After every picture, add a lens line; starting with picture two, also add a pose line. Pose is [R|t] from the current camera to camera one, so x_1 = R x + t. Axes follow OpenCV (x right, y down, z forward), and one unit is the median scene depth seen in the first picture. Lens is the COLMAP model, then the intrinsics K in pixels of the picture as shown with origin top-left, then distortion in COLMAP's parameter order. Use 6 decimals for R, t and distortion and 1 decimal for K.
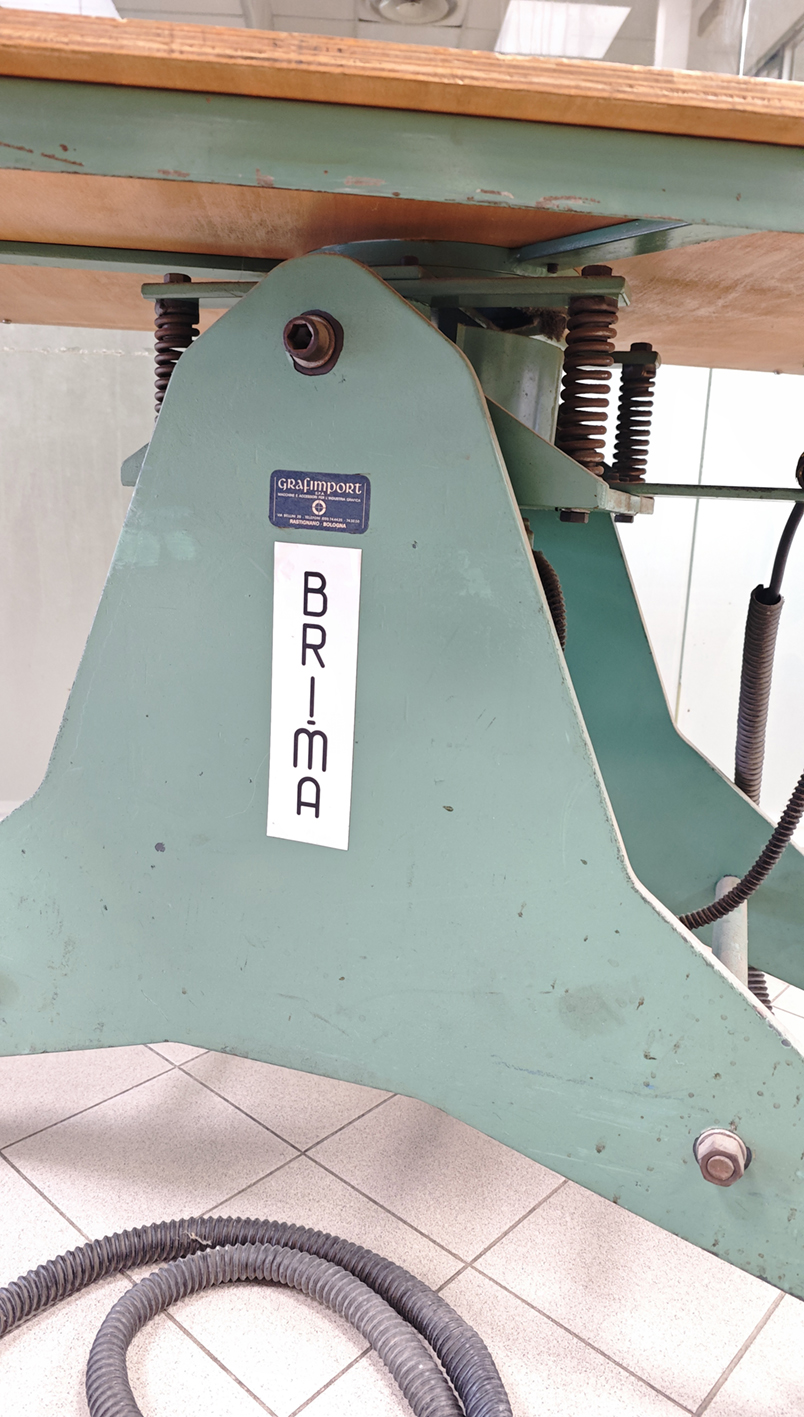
lens RADIAL K [[963.0, 0, 417.8], [0, 963.0, 703.0], [0, 0, 1]] dist [0.090685, -0.150830]
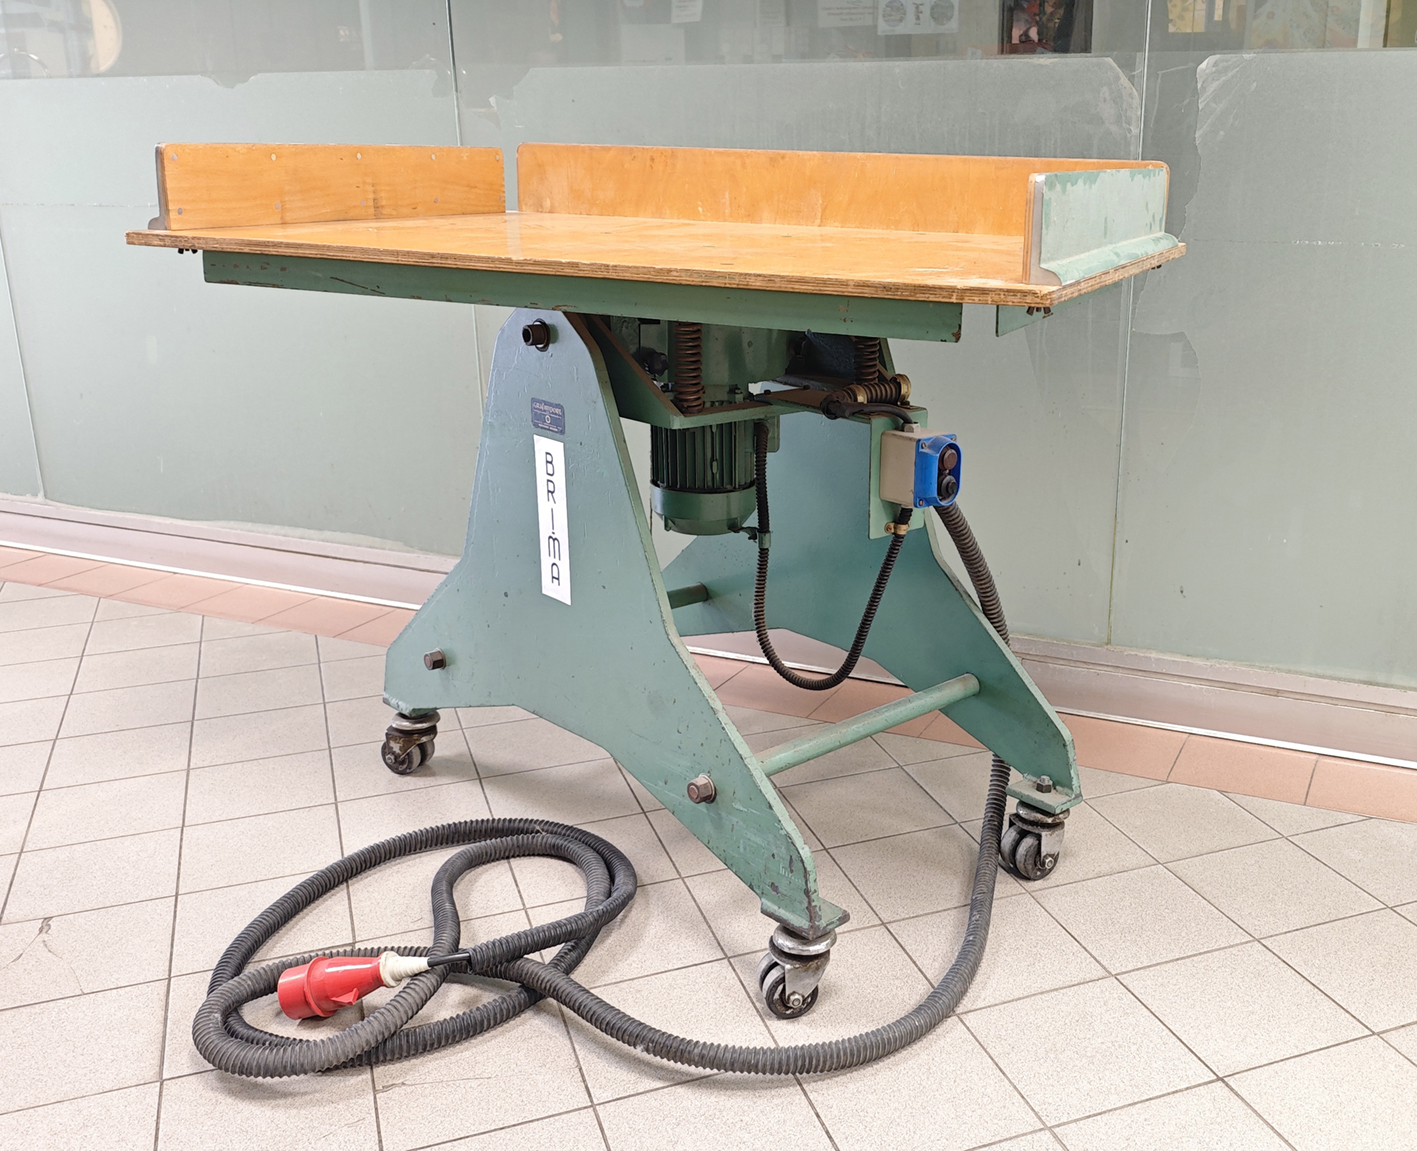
lens RADIAL K [[1403.4, 0, 897.4], [0, 1403.4, 551.0], [0, 0, 1]] dist [0.021577, -0.021362]
pose [[0.907420, 0.088406, -0.410820, 1.592160], [-0.066221, 0.995488, 0.067954, -0.171505], [0.414974, -0.034457, 0.909180, -1.157146]]
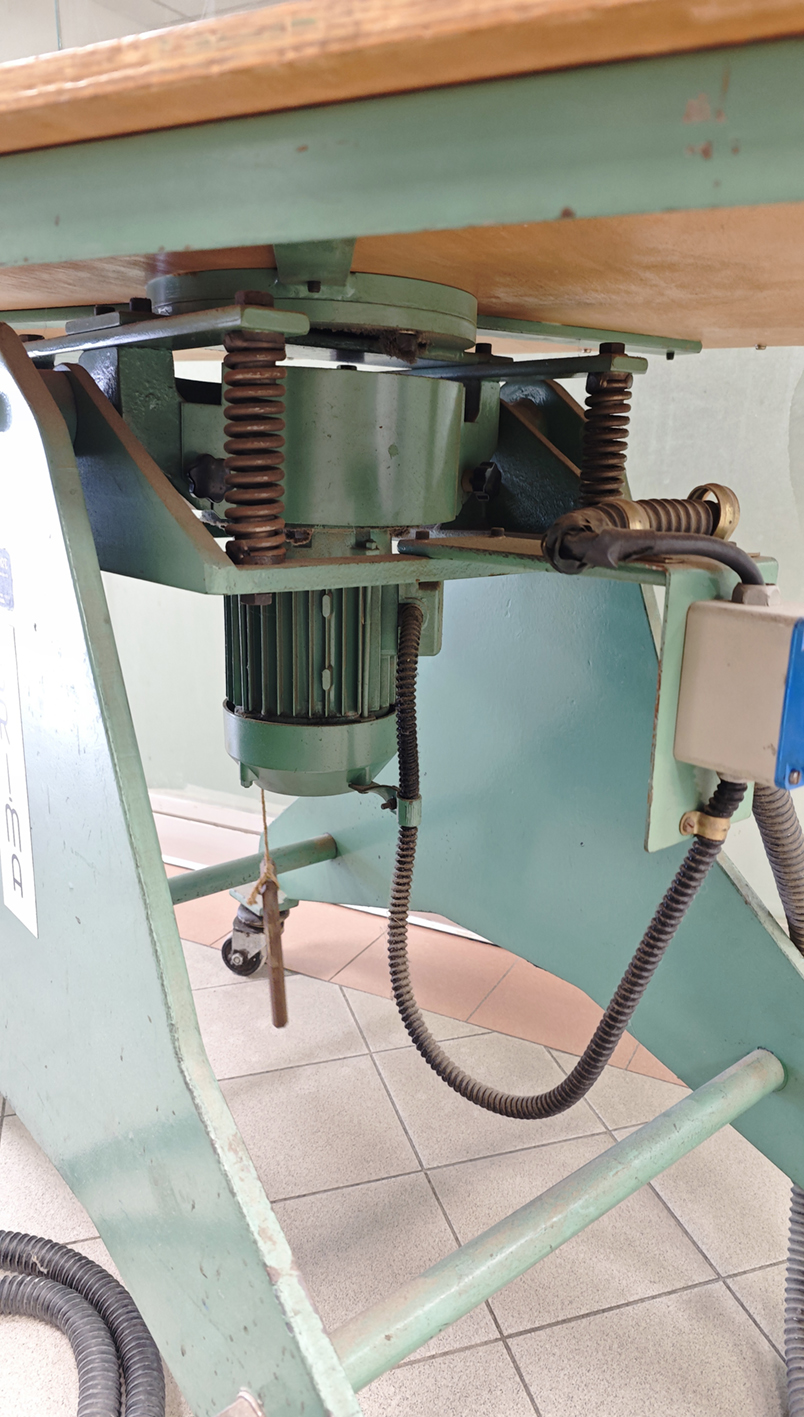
lens RADIAL K [[963.0, 0, 417.8], [0, 963.0, 703.0], [0, 0, 1]] dist [0.090685, -0.150830]
pose [[0.860138, 0.090371, -0.501992, 0.725974], [-0.081517, 0.995885, 0.039607, -0.149157], [0.503505, 0.006853, 0.863965, 0.371732]]
